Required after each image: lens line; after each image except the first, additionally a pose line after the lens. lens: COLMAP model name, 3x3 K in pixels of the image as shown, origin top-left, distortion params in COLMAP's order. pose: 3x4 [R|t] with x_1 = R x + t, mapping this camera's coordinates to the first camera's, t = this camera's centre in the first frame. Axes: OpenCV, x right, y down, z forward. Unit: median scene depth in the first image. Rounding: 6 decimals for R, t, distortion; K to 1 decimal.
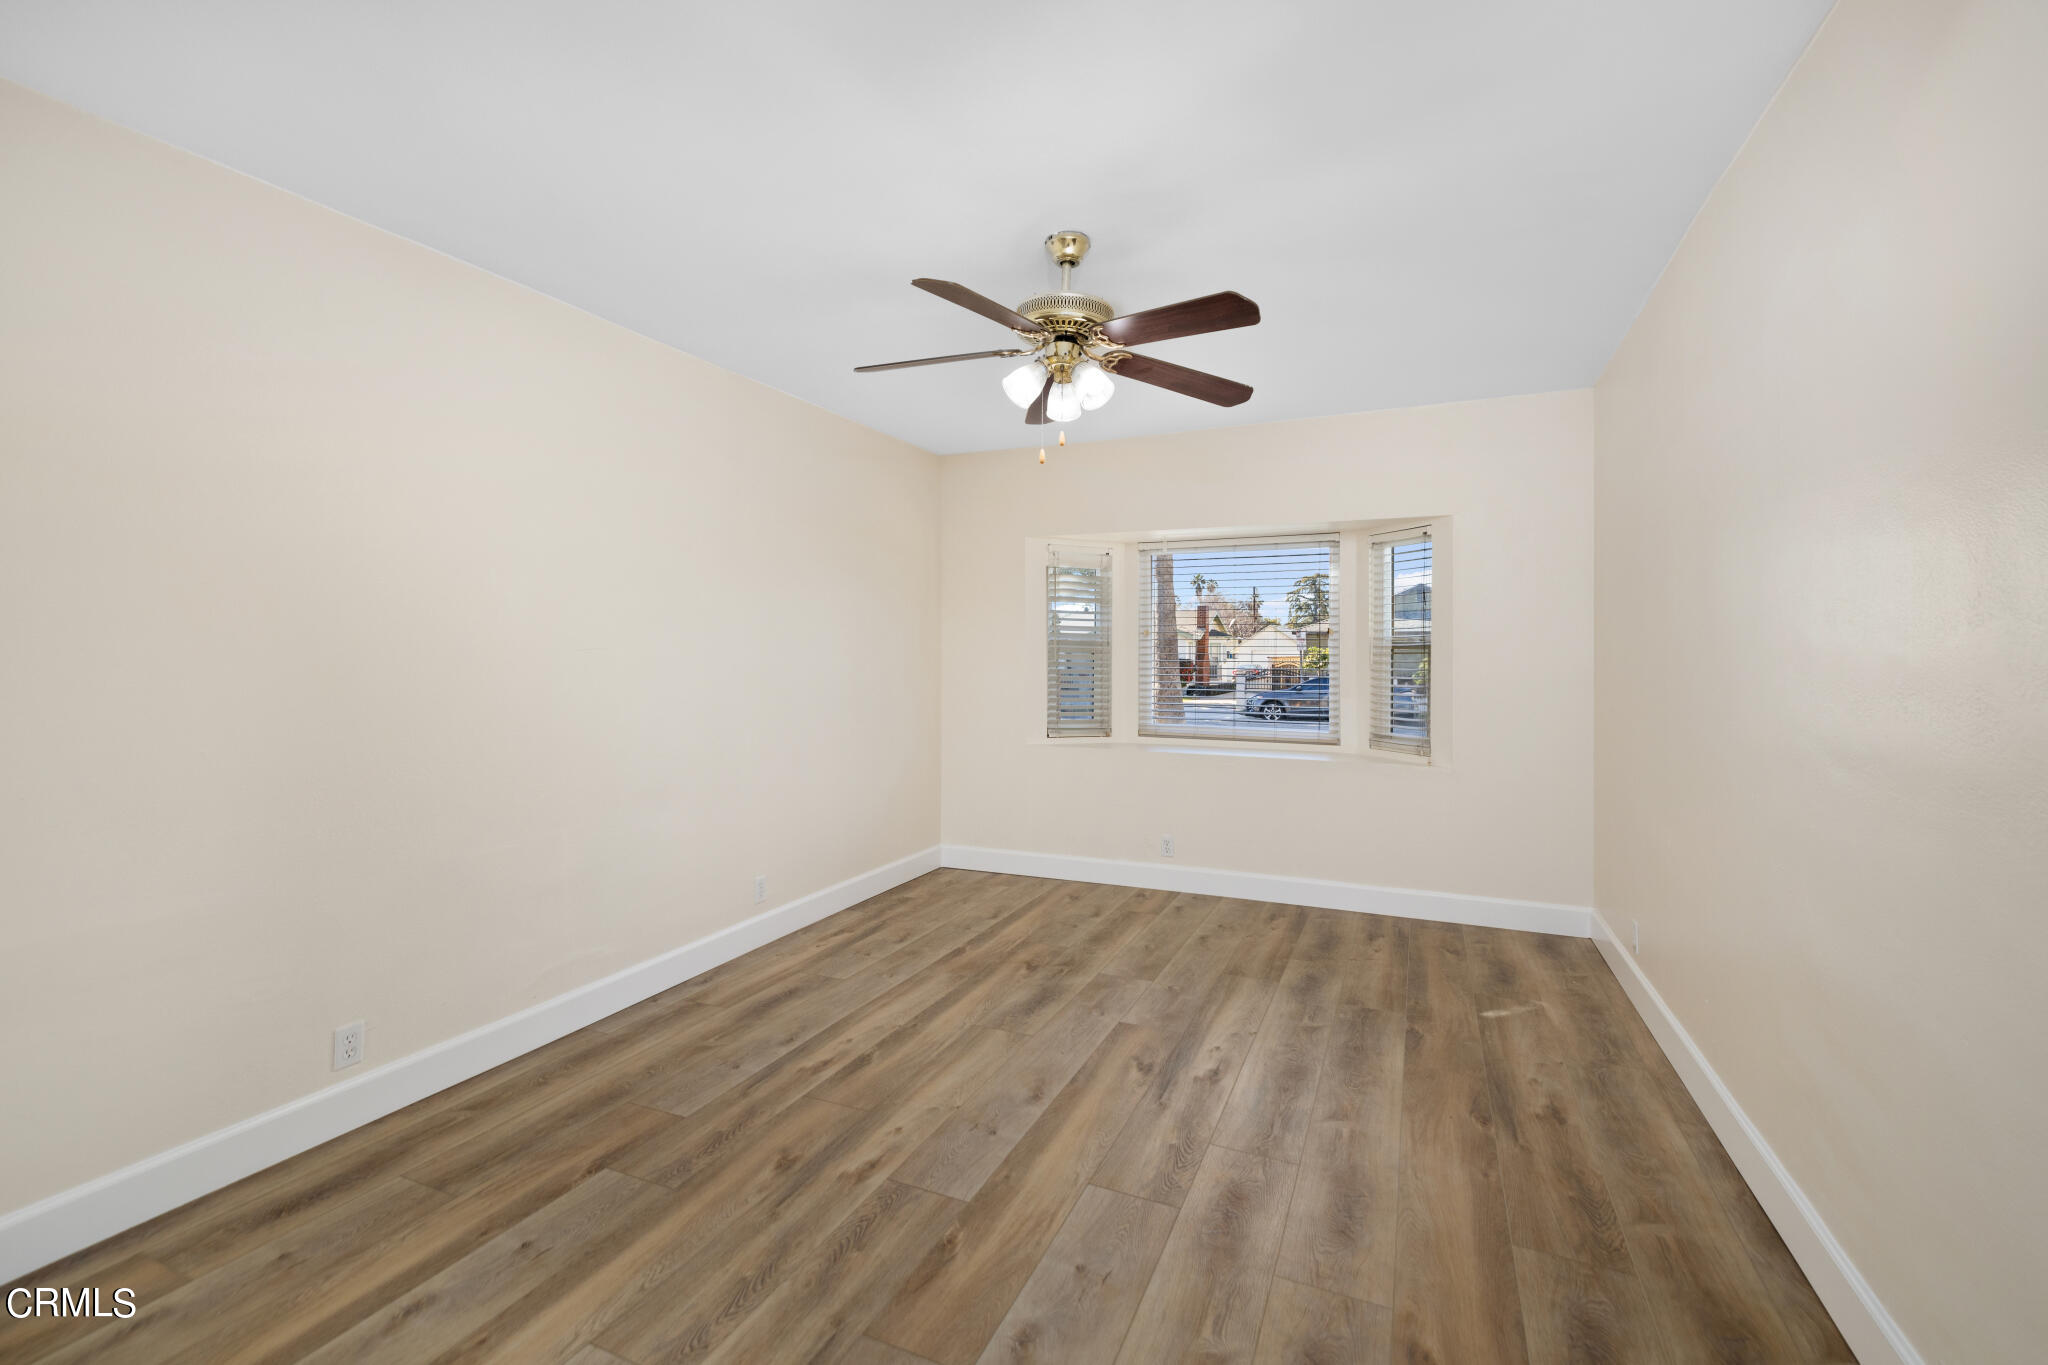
lens RADIAL K [[864.5, 0, 1027.4], [0, 864.5, 661.0], [0, 0, 1]] dist [0.001377, 0.000159]
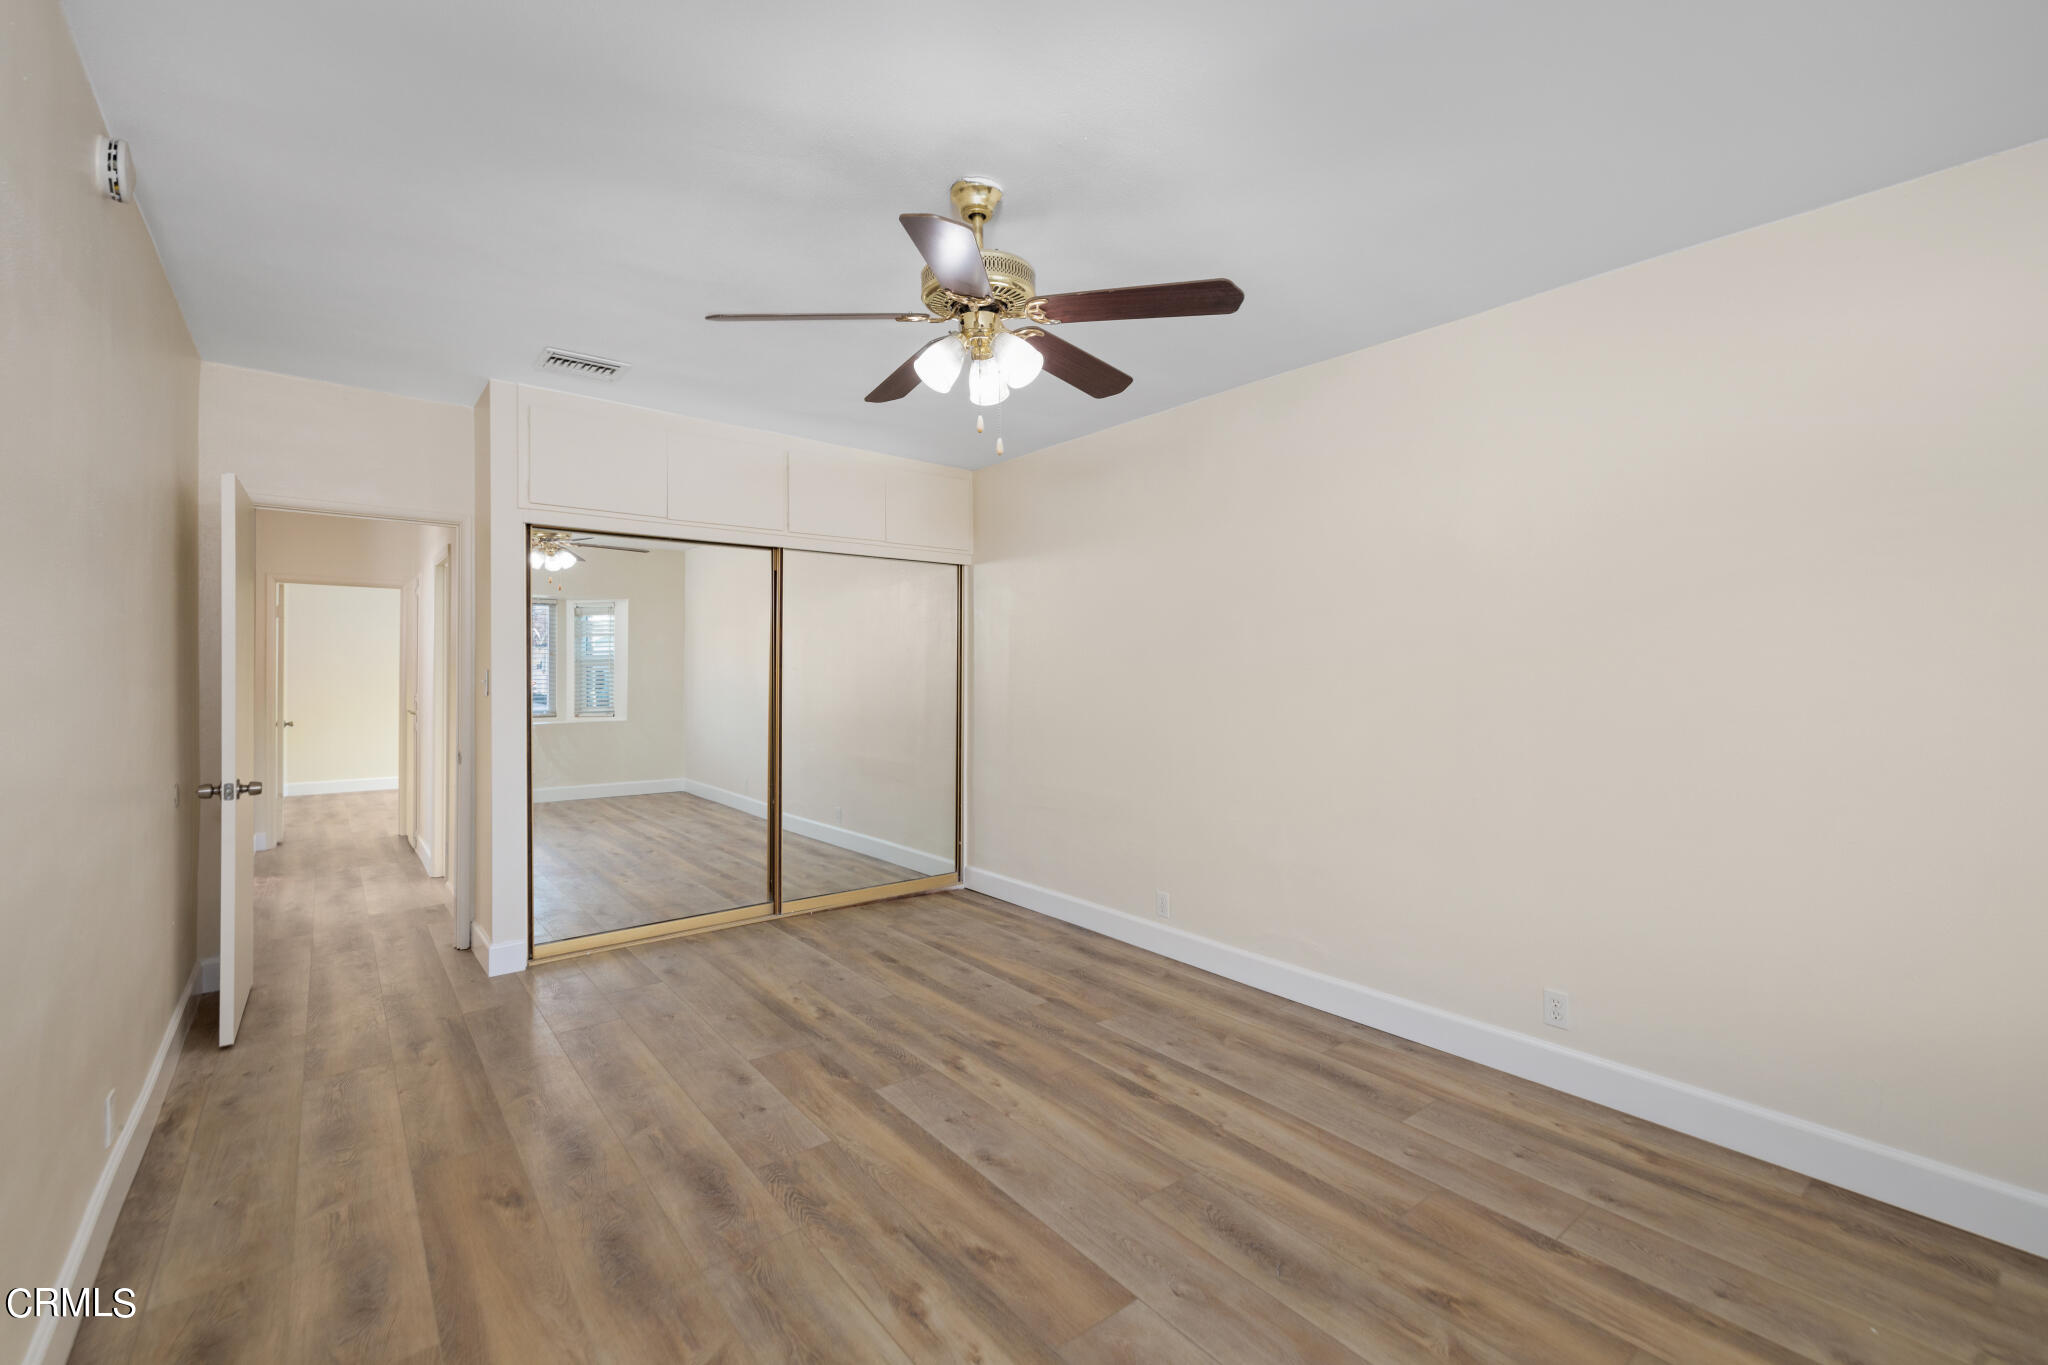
lens RADIAL K [[864.5, 0, 1027.4], [0, 864.5, 661.0], [0, 0, 1]] dist [0.001377, 0.000159]
pose [[-0.446340, -0.012328, -0.894778, 0.768707], [-0.012437, 0.999894, -0.007573, -0.015505], [0.894777, 0.007749, -0.446446, 1.358184]]
